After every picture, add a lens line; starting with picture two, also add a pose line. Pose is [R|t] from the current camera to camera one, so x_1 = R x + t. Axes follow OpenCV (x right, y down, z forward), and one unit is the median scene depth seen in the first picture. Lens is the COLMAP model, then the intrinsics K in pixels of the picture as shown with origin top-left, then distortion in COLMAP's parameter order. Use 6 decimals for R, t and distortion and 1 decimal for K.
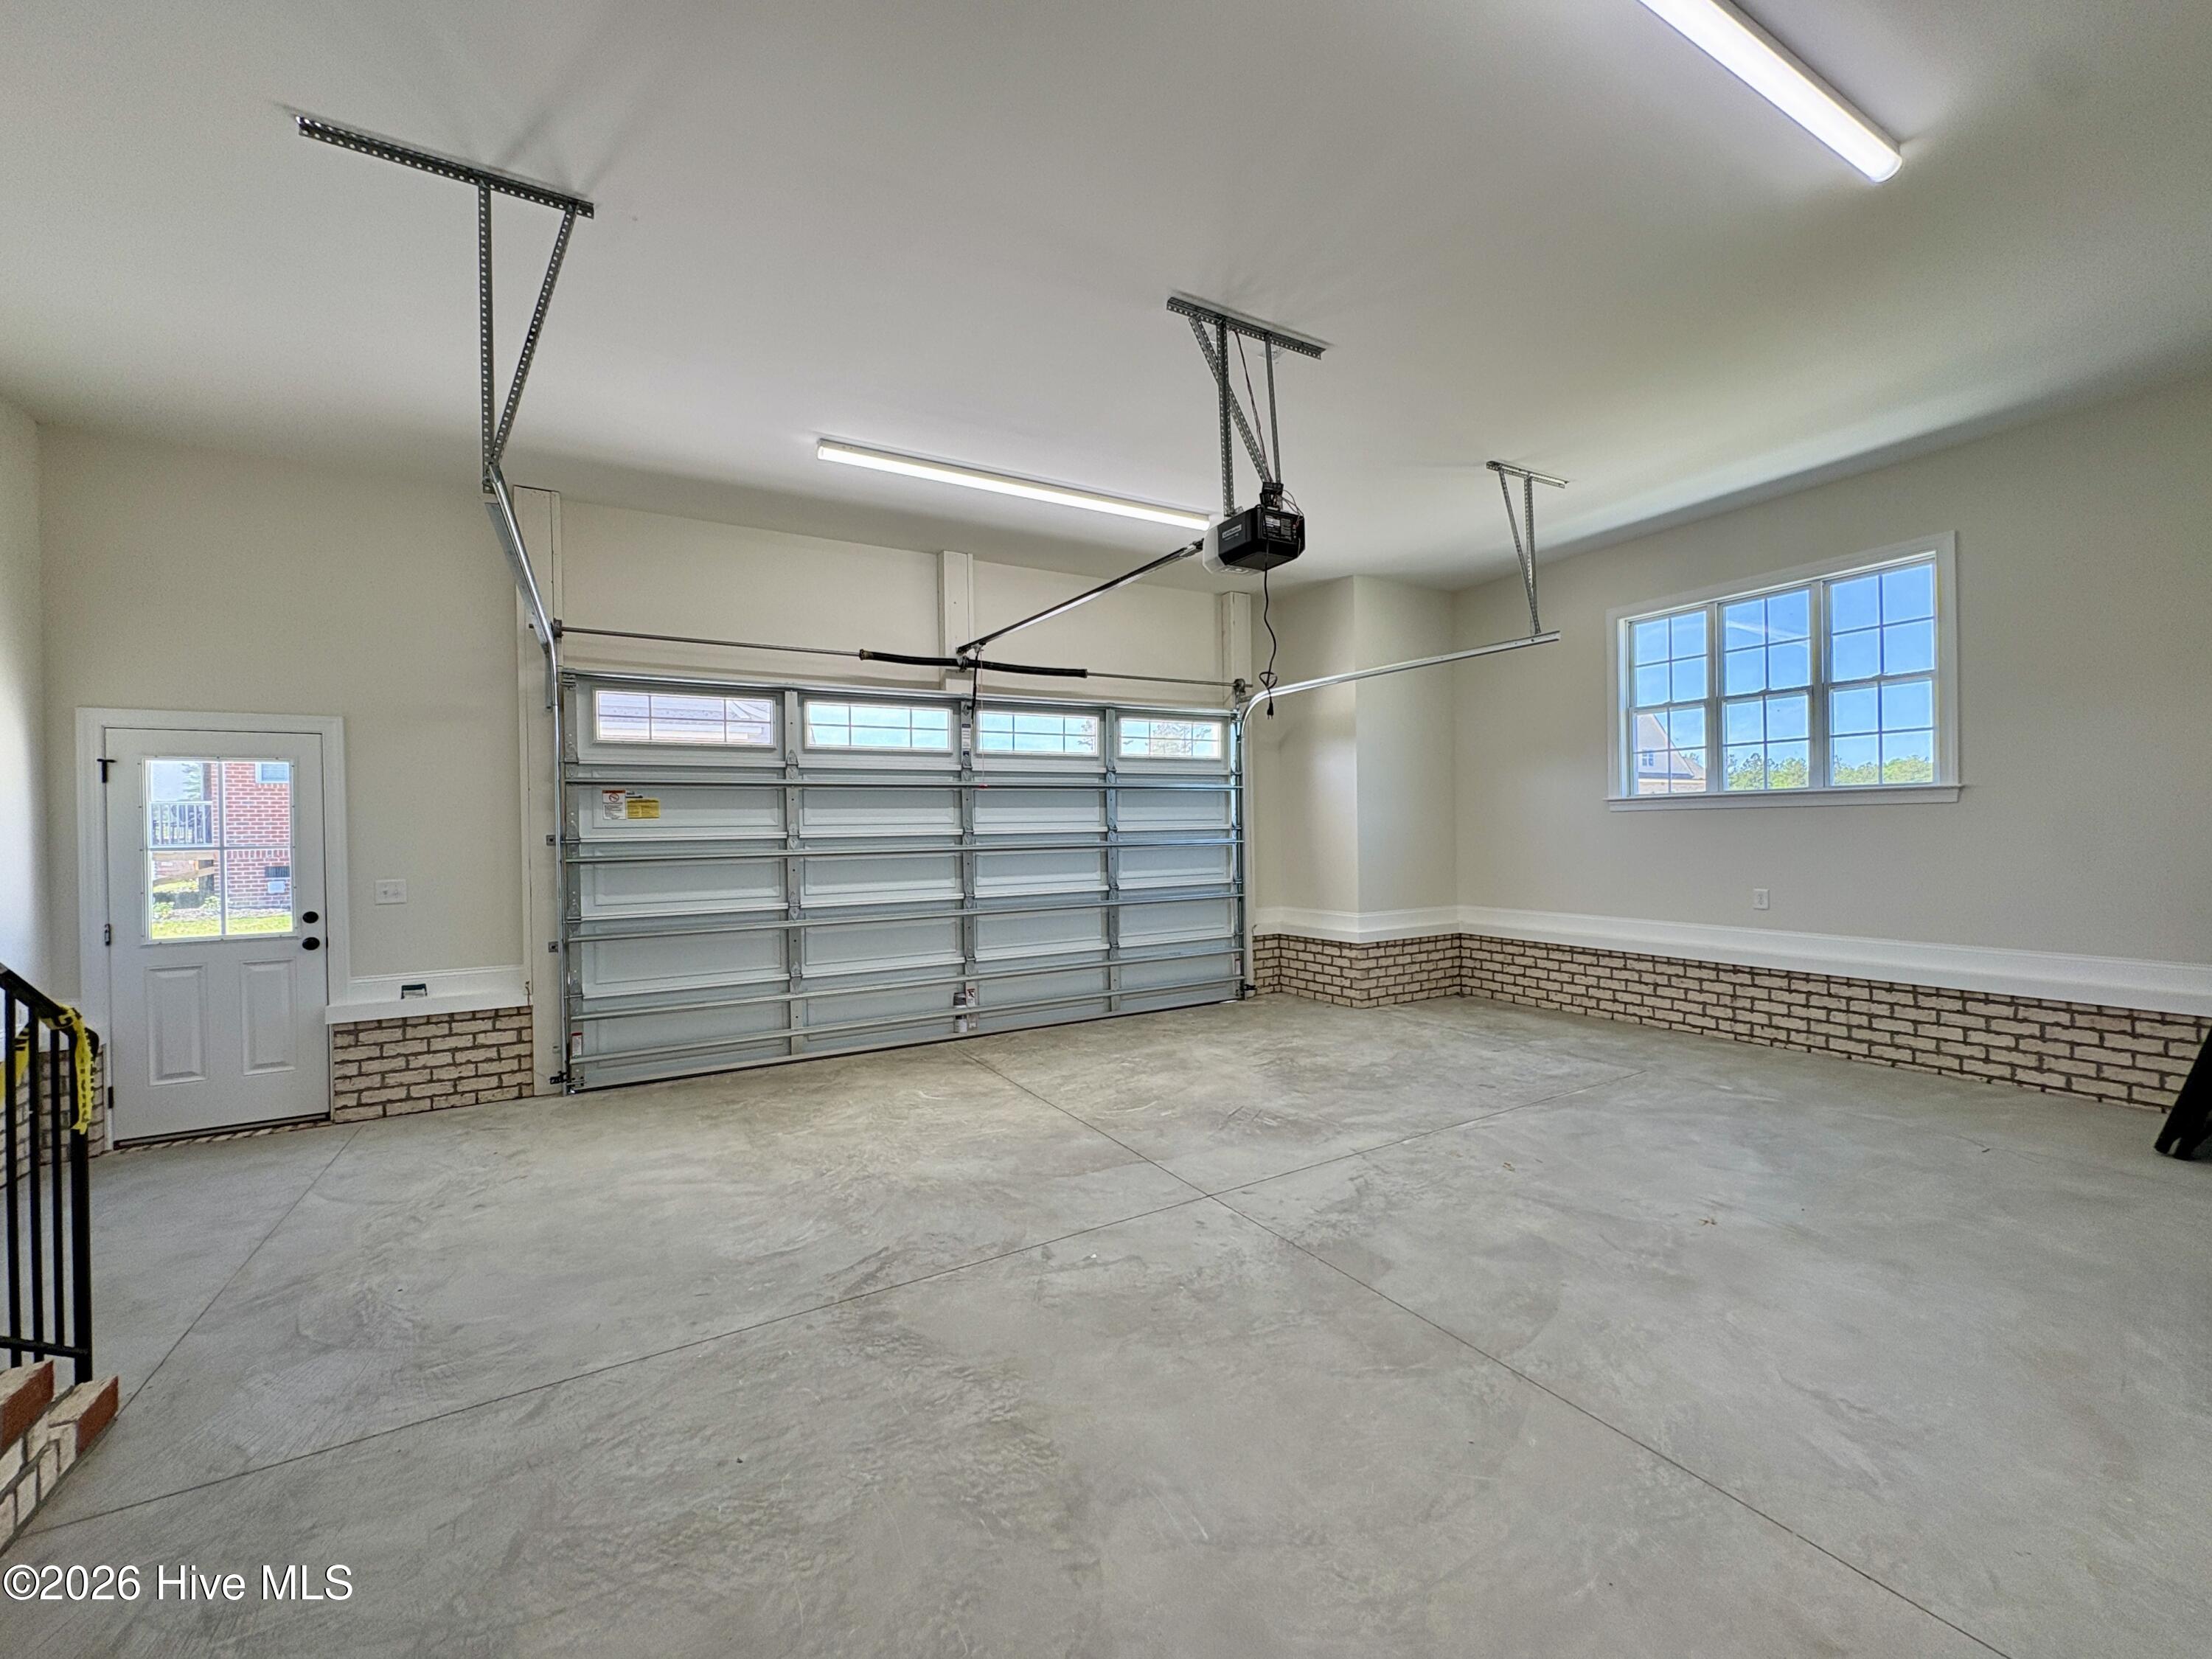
lens RADIAL K [[877.4, 0, 1106.6], [0, 877.4, 830.2], [0, 0, 1]] dist [0.000448, 0.000454]
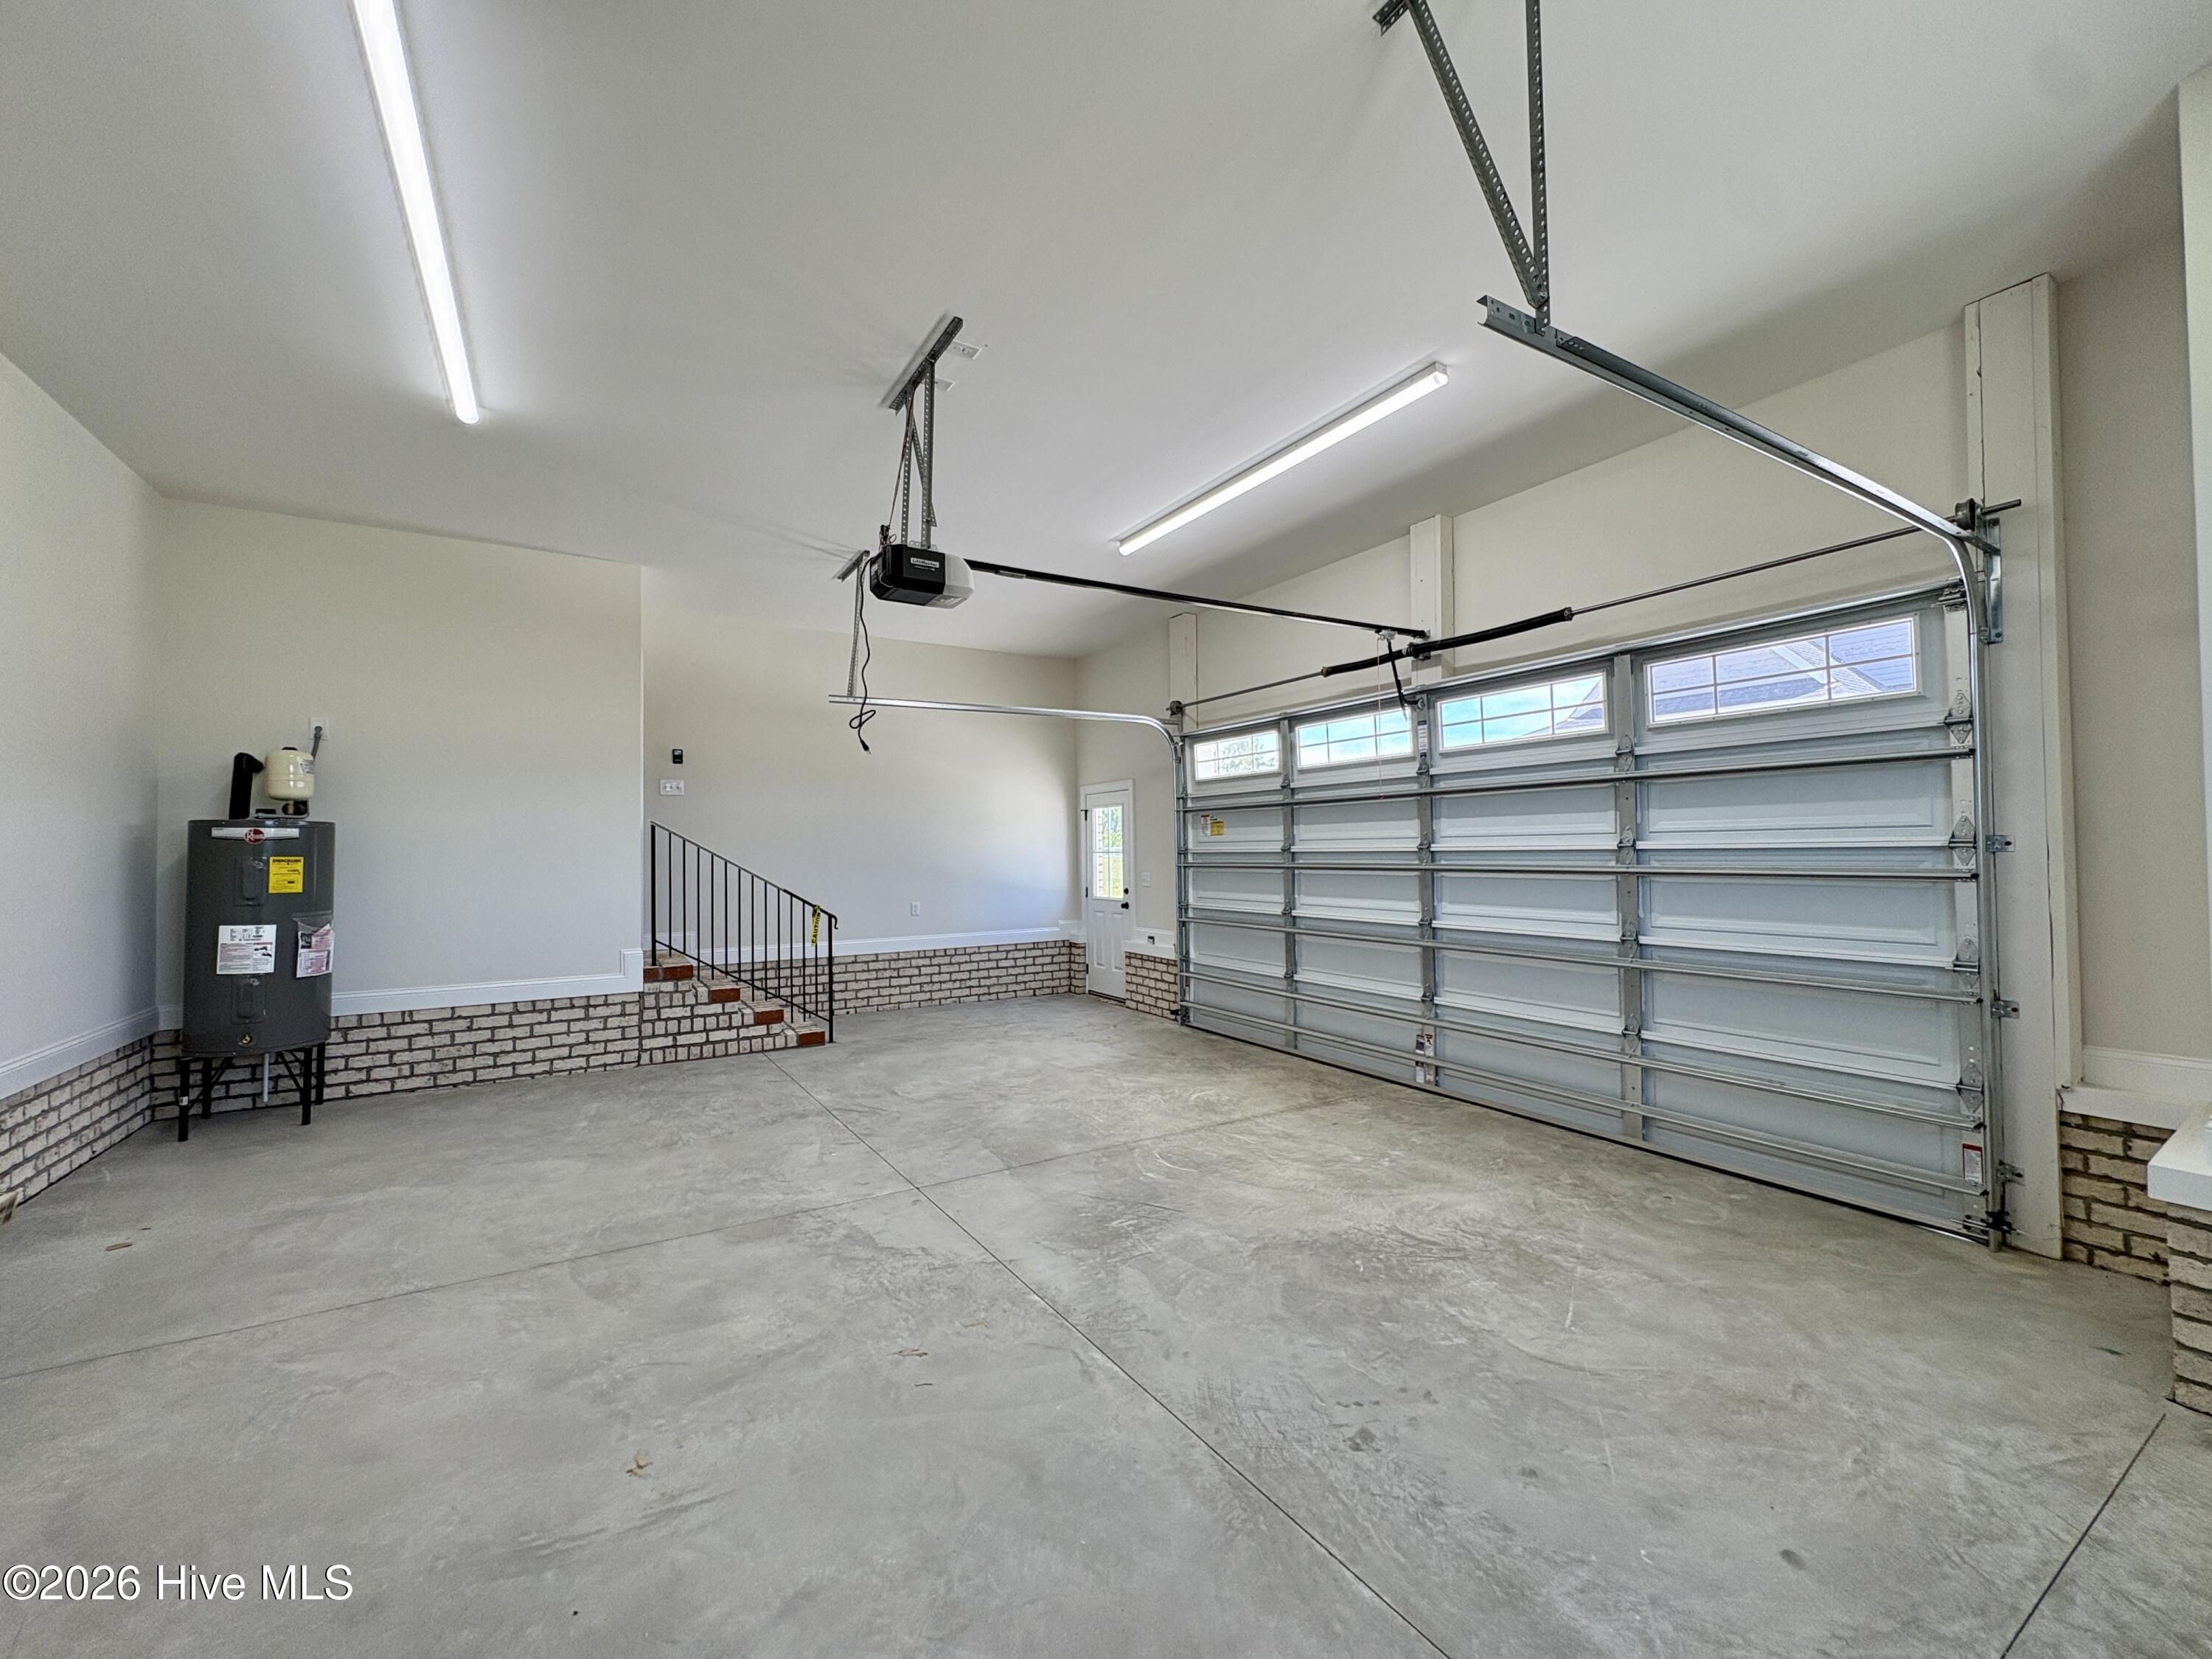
lens RADIAL K [[877.4, 0, 1106.6], [0, 877.4, 830.2], [0, 0, 1]] dist [0.000448, 0.000454]
pose [[0.037940, -0.005923, -0.999262, 0.830640], [0.008010, 0.999952, -0.005623, -0.015494], [0.999248, -0.007790, 0.037986, 0.812078]]
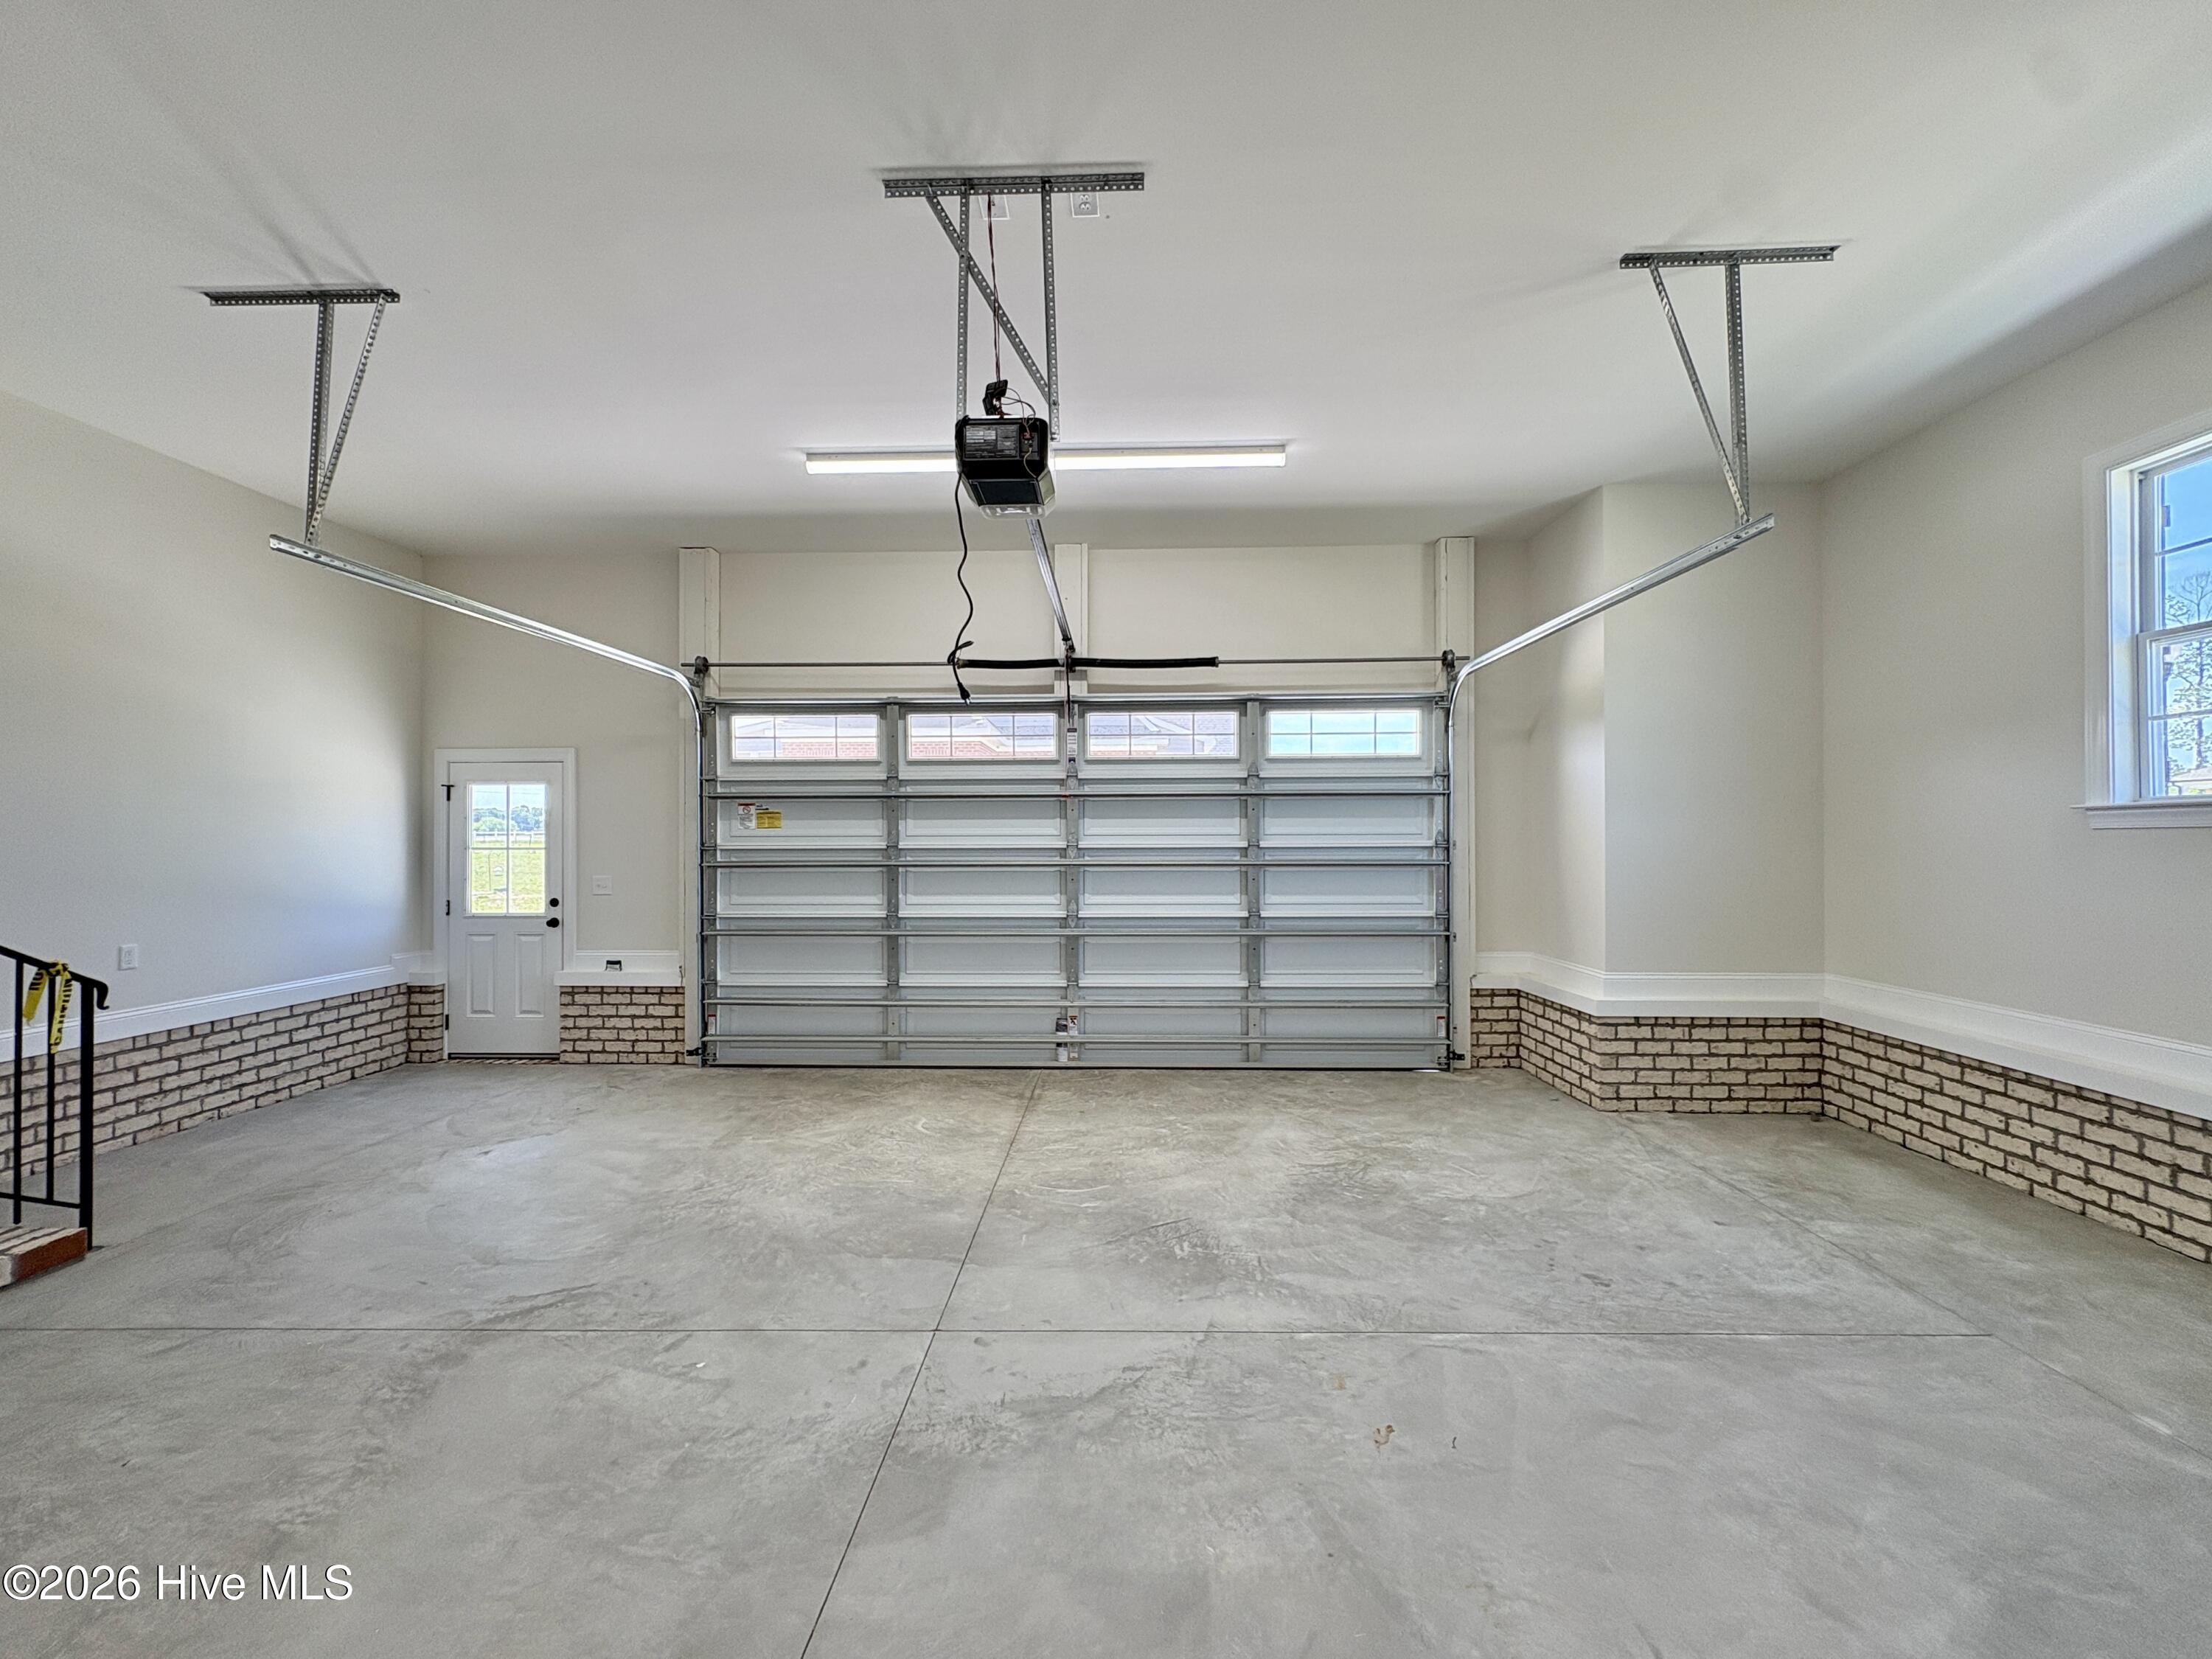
lens RADIAL K [[877.4, 0, 1106.6], [0, 877.4, 830.2], [0, 0, 1]] dist [0.000448, 0.000454]
pose [[0.853734, 0.009771, -0.520618, 0.433591], [-0.013356, 0.999906, -0.003134, -0.013793], [0.520538, 0.009629, 0.853784, 0.283465]]
